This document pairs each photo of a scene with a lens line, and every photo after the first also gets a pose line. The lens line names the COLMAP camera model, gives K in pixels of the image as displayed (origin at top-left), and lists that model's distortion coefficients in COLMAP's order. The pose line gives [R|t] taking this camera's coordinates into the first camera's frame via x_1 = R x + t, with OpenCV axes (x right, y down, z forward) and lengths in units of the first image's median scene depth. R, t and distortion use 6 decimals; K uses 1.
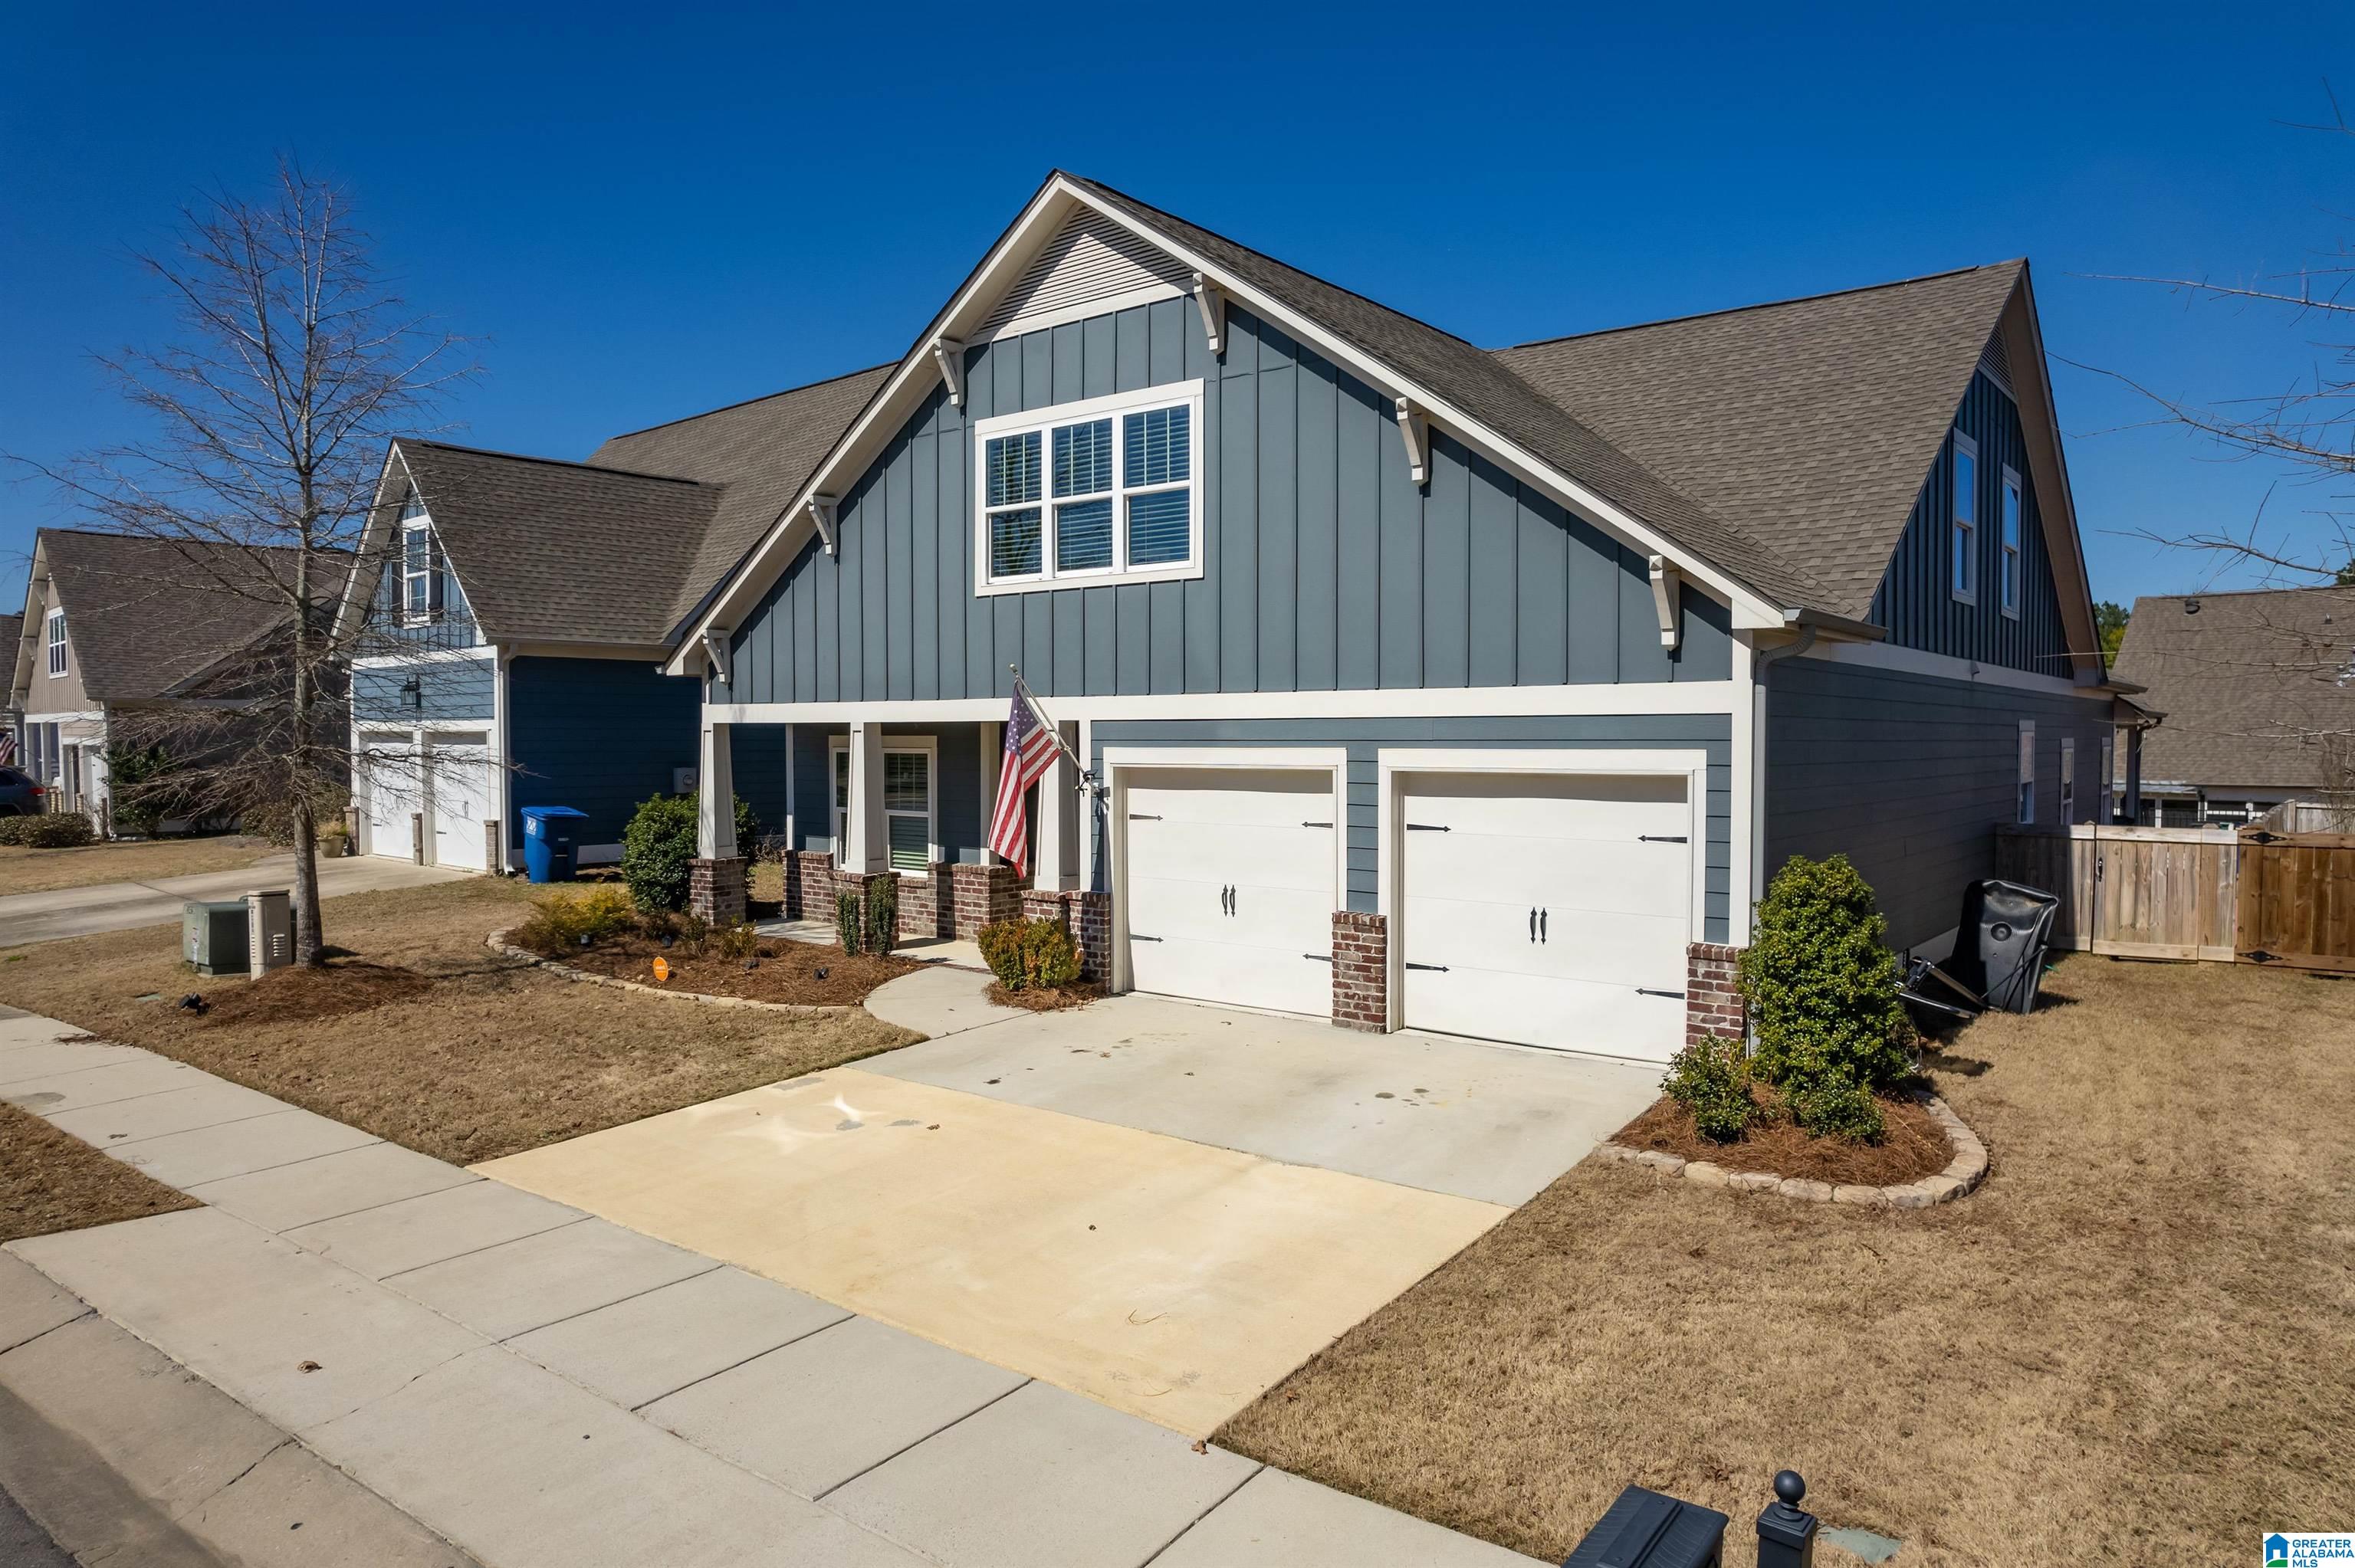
lens RADIAL K [[1418.5, 0, 1178.6], [0, 1418.5, 753.7], [0, 0, 1]] dist [-0.000759, 0.000045]
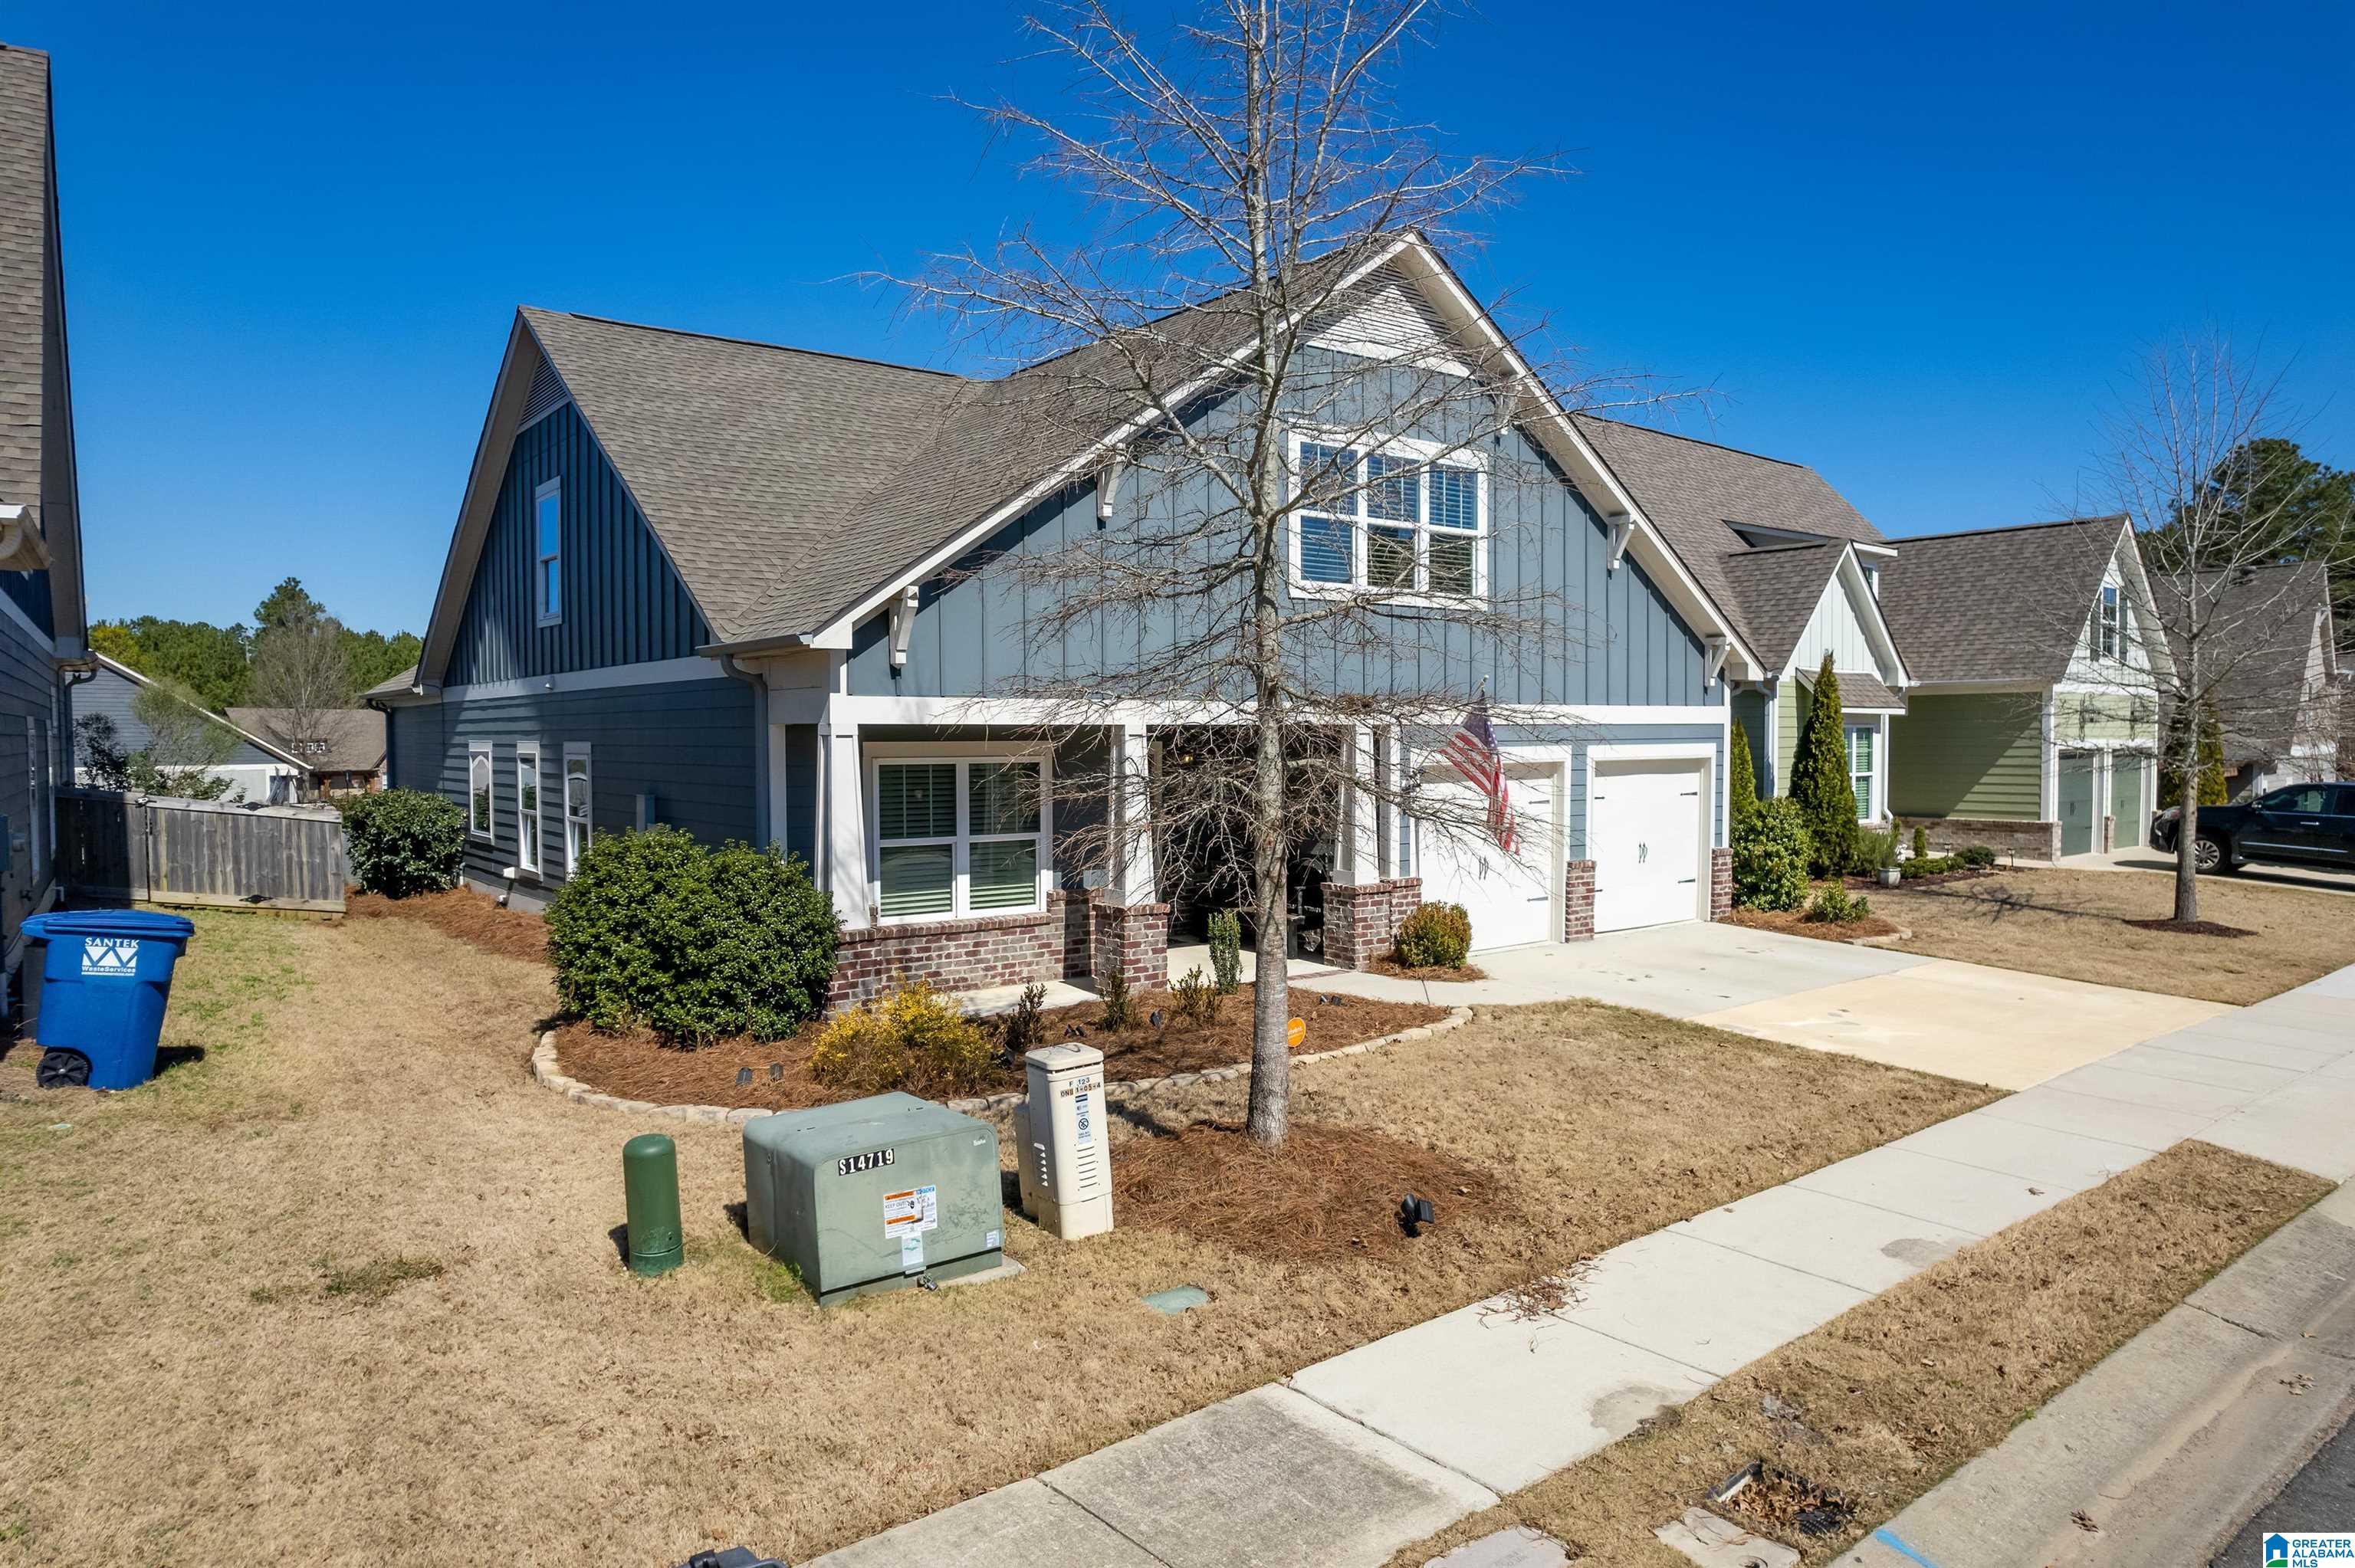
lens RADIAL K [[1471.5, 0, 1177.5], [0, 1471.5, 784.0], [0, 0, 1]] dist [0.003914, 0.001165]
pose [[0.259674, -0.033186, 0.965126, -1.295686], [0.018345, 0.999399, 0.029429, -0.014966], [-0.965522, 0.010063, 0.260127, 0.916244]]
